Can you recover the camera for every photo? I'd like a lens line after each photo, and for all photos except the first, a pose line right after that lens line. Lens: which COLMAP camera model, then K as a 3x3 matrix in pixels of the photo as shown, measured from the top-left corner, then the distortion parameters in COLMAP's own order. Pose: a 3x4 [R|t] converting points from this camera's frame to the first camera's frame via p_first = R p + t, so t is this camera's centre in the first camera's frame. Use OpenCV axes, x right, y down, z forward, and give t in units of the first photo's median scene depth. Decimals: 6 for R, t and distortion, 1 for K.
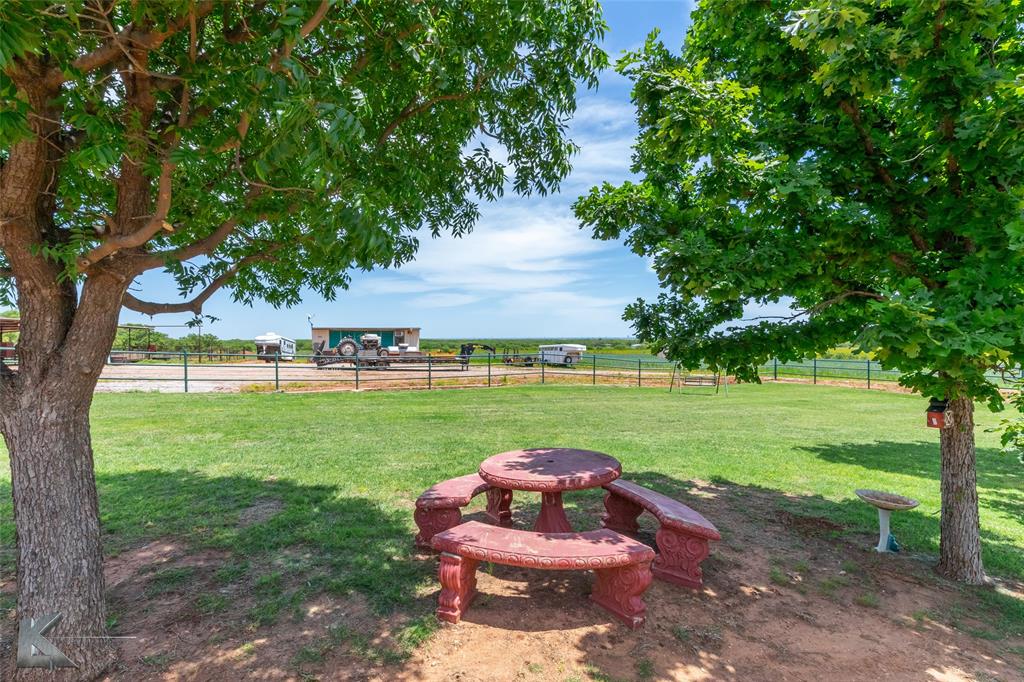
lens RADIAL K [[467.0, 0, 506.6], [0, 467.0, 340.9], [0, 0, 1]] dist [0.012013, 0.000786]
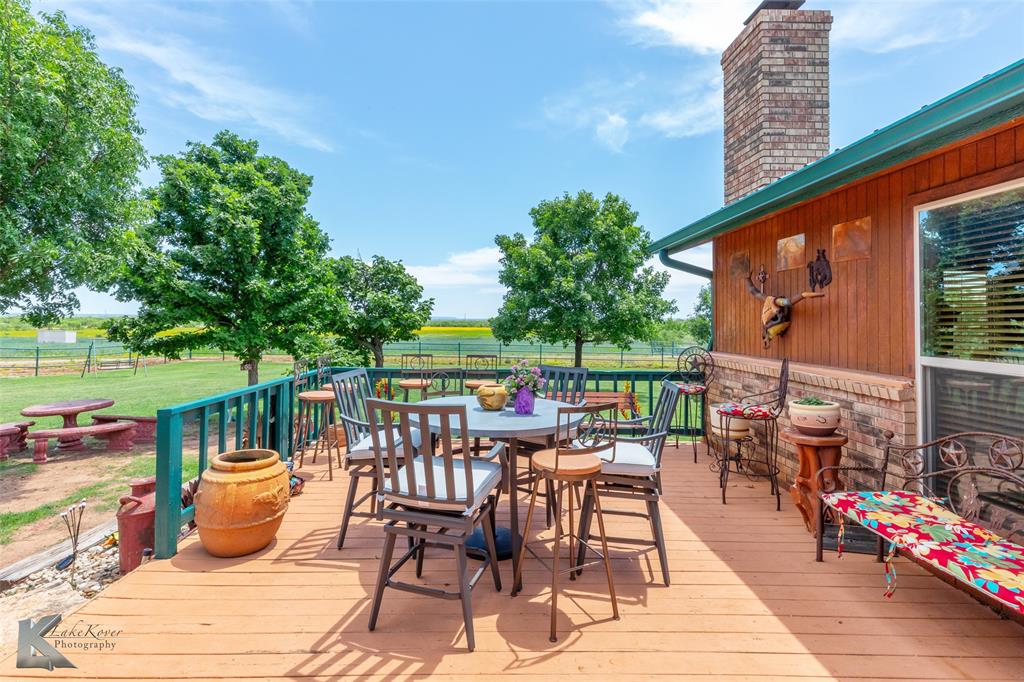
lens RADIAL K [[467.0, 0, 491.2], [0, 467.0, 319.1], [0, 0, 1]] dist [0.012013, 0.000786]
pose [[0.467776, 0.021026, 0.883597, -0.745844], [-0.017676, 0.999740, -0.014432, -0.100082], [-0.883671, -0.008868, 0.468025, -1.353025]]
